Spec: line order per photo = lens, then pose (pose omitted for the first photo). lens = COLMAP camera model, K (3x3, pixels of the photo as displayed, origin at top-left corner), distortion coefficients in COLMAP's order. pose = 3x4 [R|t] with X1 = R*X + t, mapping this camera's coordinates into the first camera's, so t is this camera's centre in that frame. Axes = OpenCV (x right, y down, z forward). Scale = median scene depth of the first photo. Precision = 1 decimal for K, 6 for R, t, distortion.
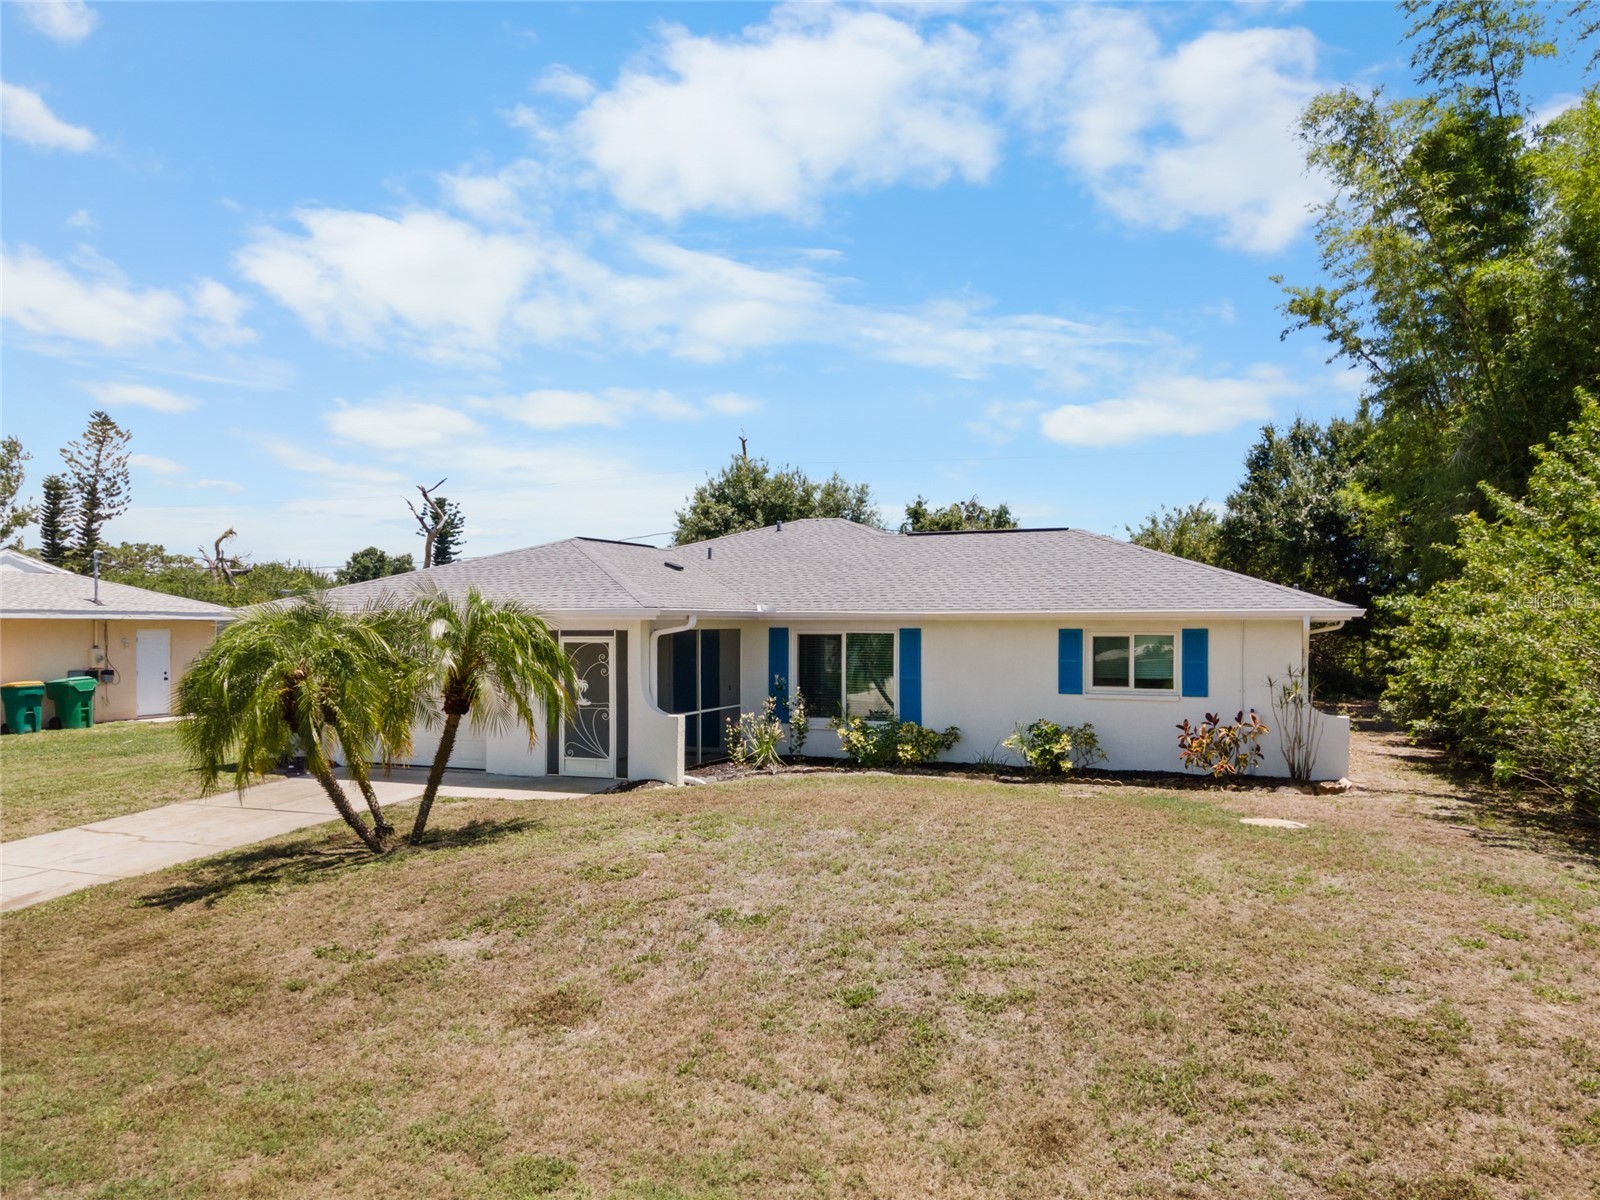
lens RADIAL K [[1200.9, 0, 812.2], [0, 1200.9, 629.4], [0, 0, 1]] dist [0.048276, -0.002569]
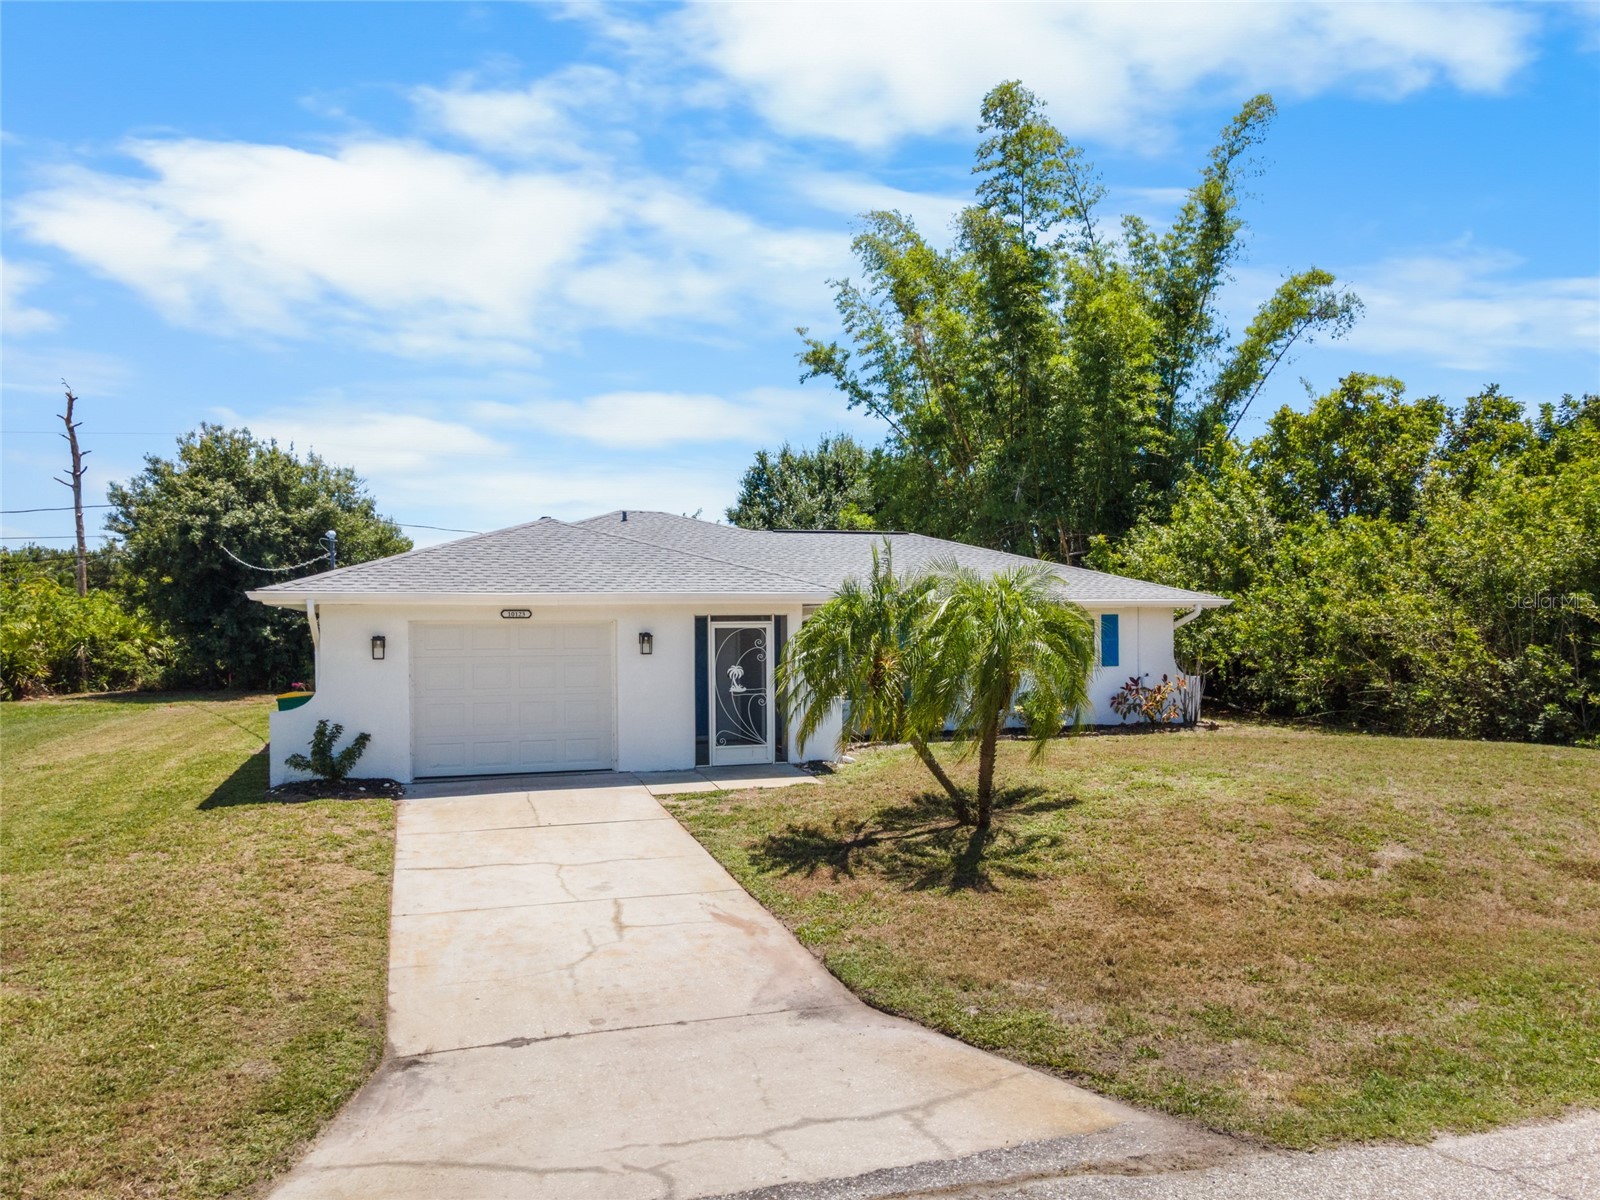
lens RADIAL K [[1186.7, 0, 799.7], [0, 1186.7, 626.1], [0, 0, 1]] dist [0.047978, 0.000300]
pose [[0.757486, -0.005532, 0.652828, -0.765193], [0.010641, 0.999936, -0.003874, 0.013493], [-0.652765, 0.009881, 0.757496, 0.229711]]
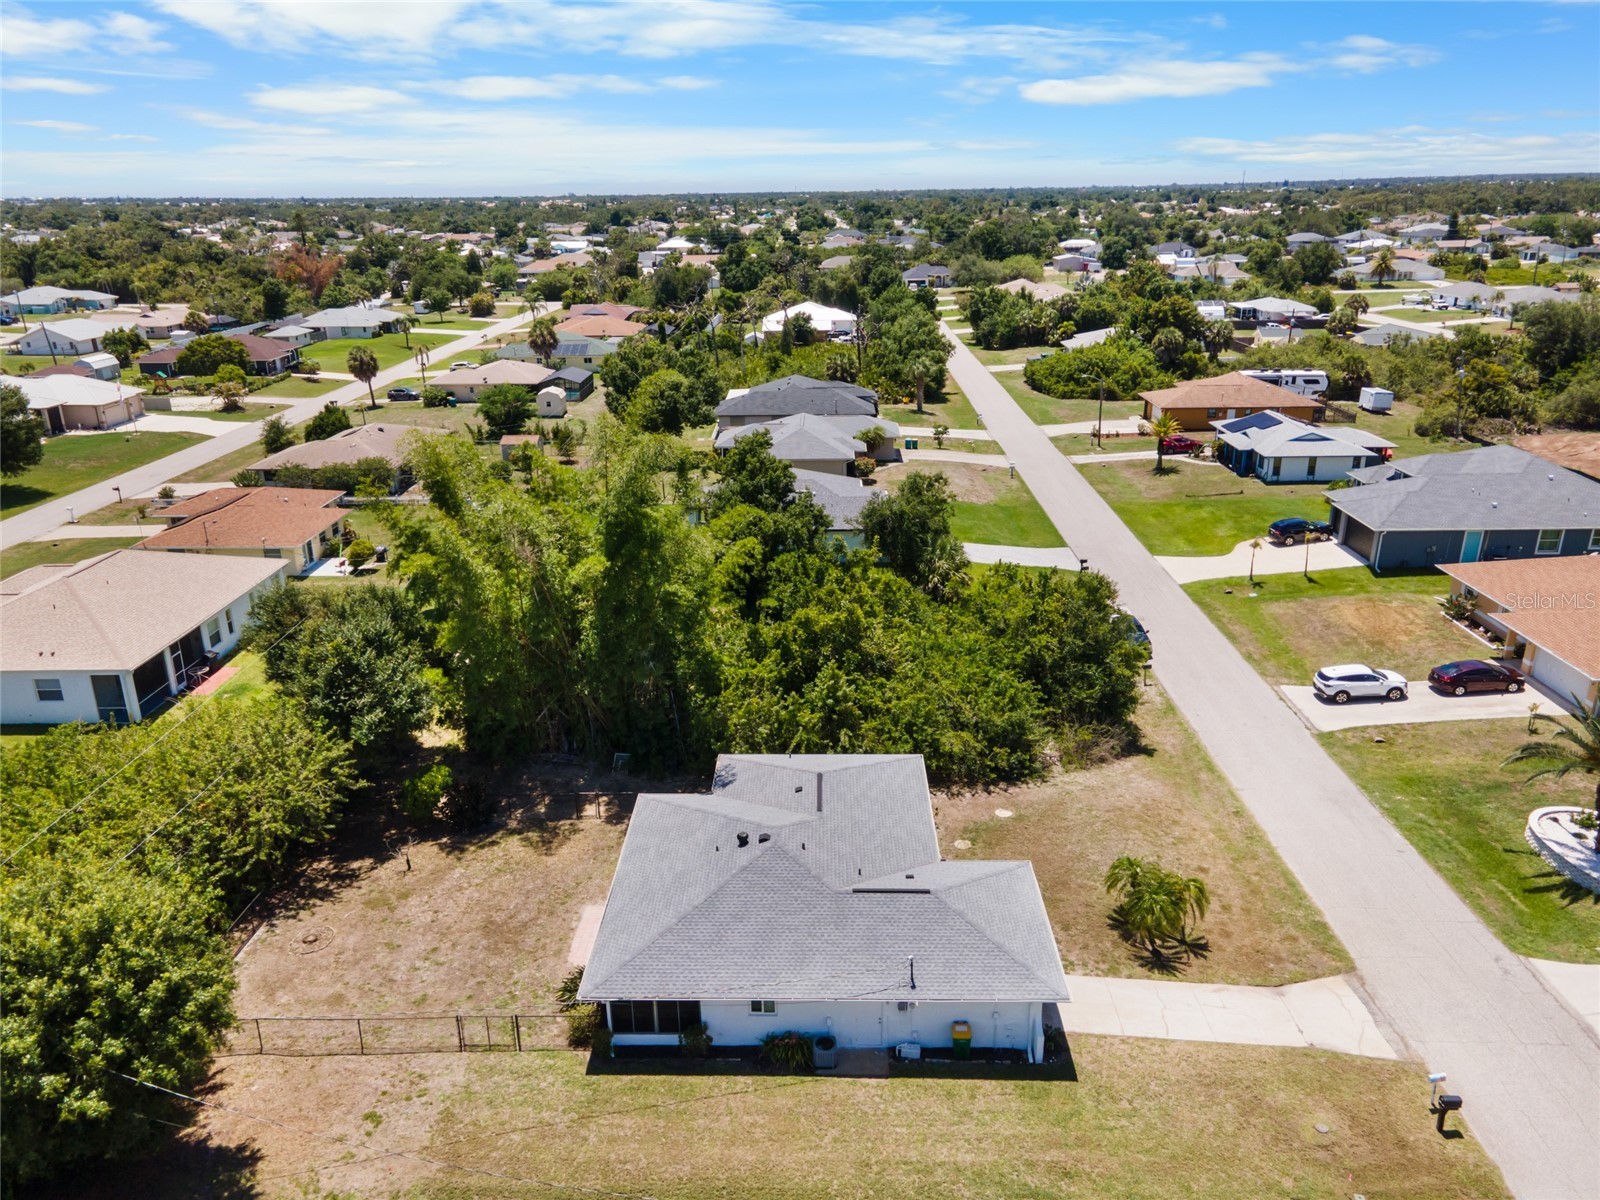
lens RADIAL K [[1149.1, 0, 800.0], [0, 1149.1, 600.0], [0, 0, 1]] dist [0.003420, 0.049100]
pose [[-0.364877, -0.309142, 0.878235, -1.875357], [0.012717, 0.941525, 0.336704, -1.343833], [-0.930969, 0.134024, -0.339609, 2.091028]]
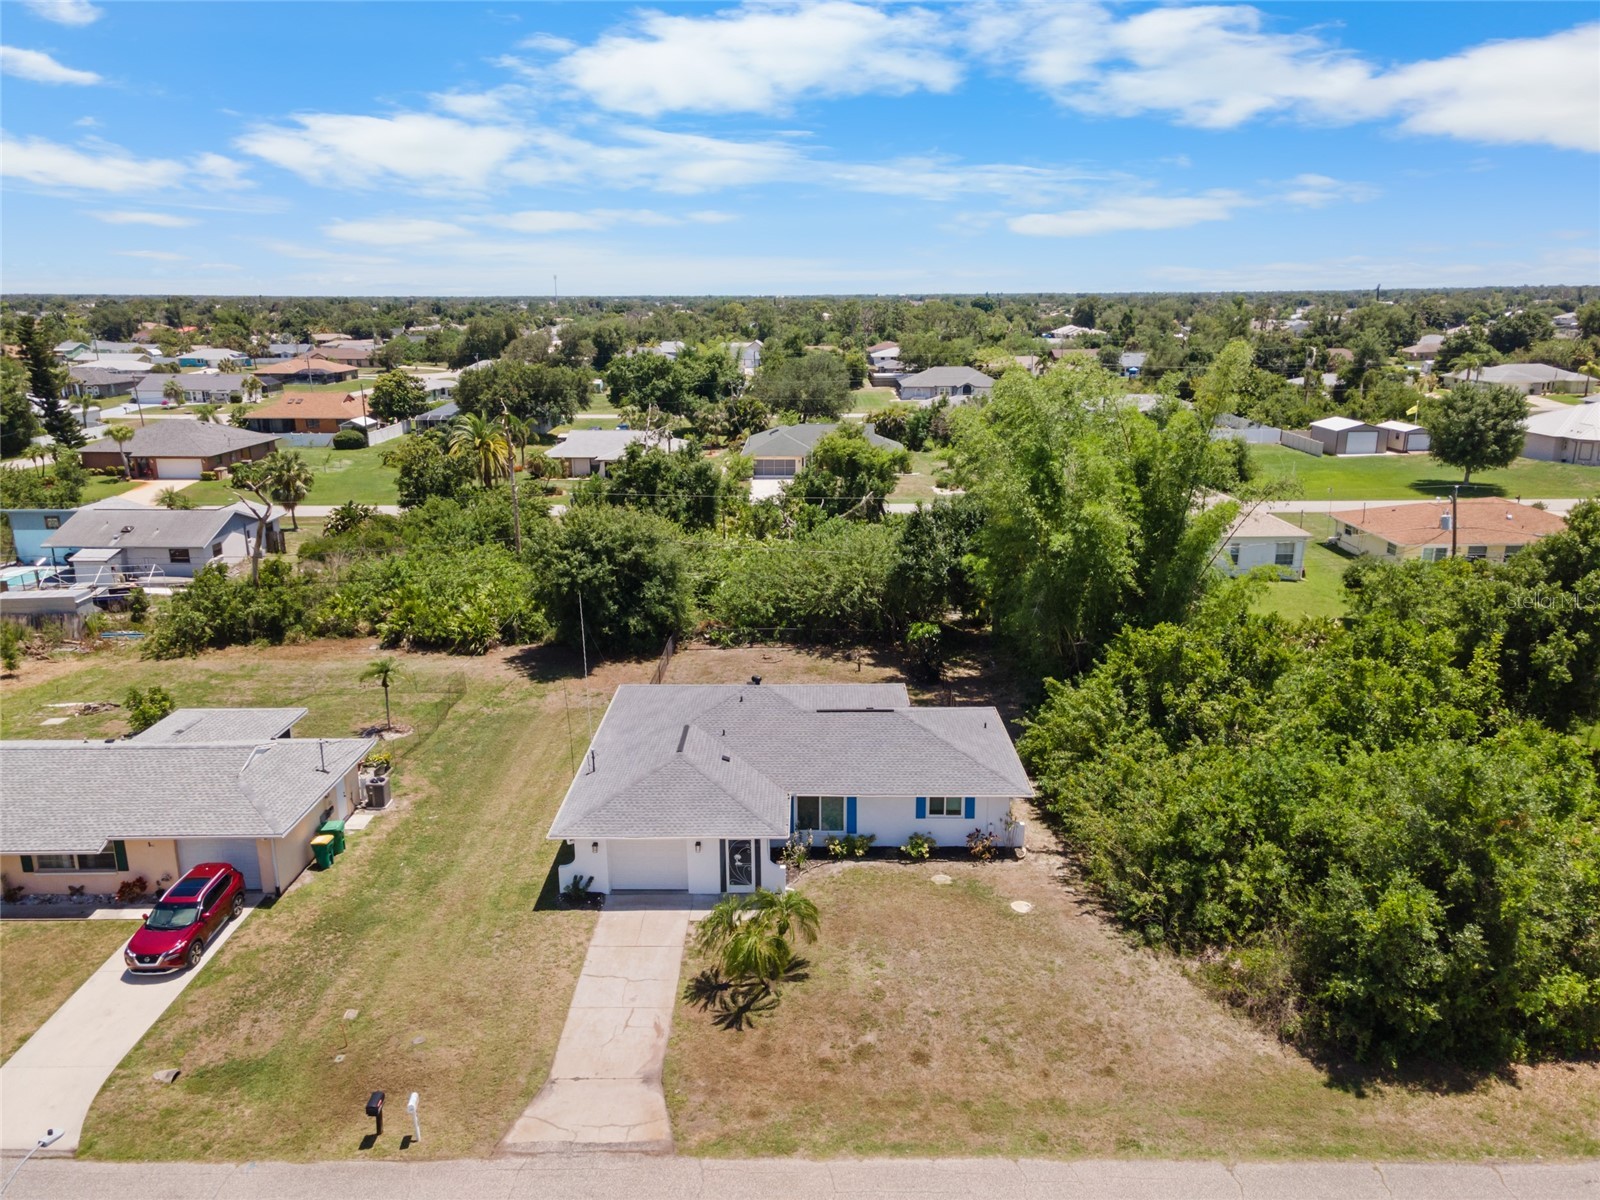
lens RADIAL K [[1177.1, 0, 800.0], [0, 1177.1, 600.0], [0, 0, 1]] dist [0.015594, 0.051743]
pose [[0.926478, -0.101286, 0.362464, -0.832208], [0.006704, 0.967393, 0.253191, -0.982218], [-0.376289, -0.232146, 0.896947, -0.939904]]
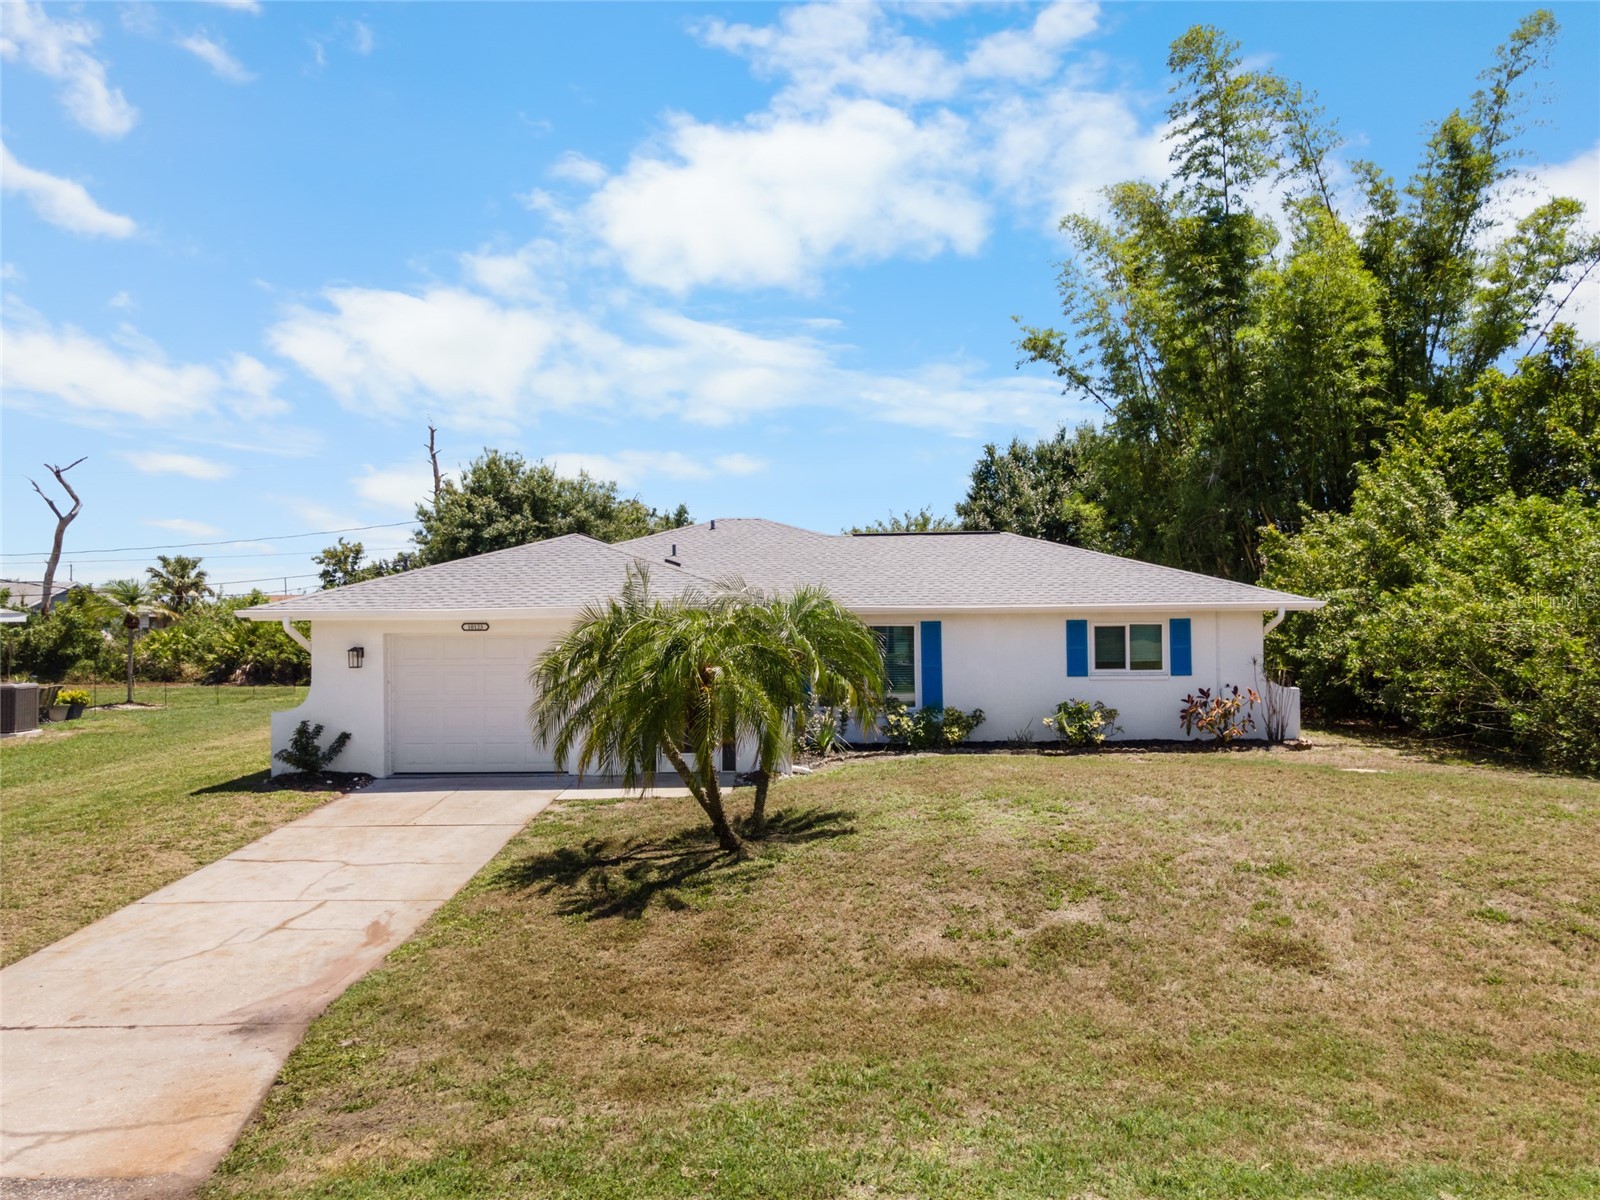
lens RADIAL K [[1177.1, 0, 800.0], [0, 1177.1, 600.0], [0, 0, 1]] dist [0.015594, 0.051743]
pose [[0.931003, -0.005063, 0.364977, -0.448622], [0.012305, 0.999771, -0.017519, -0.003162], [-0.364804, 0.020802, 0.930852, 0.045349]]
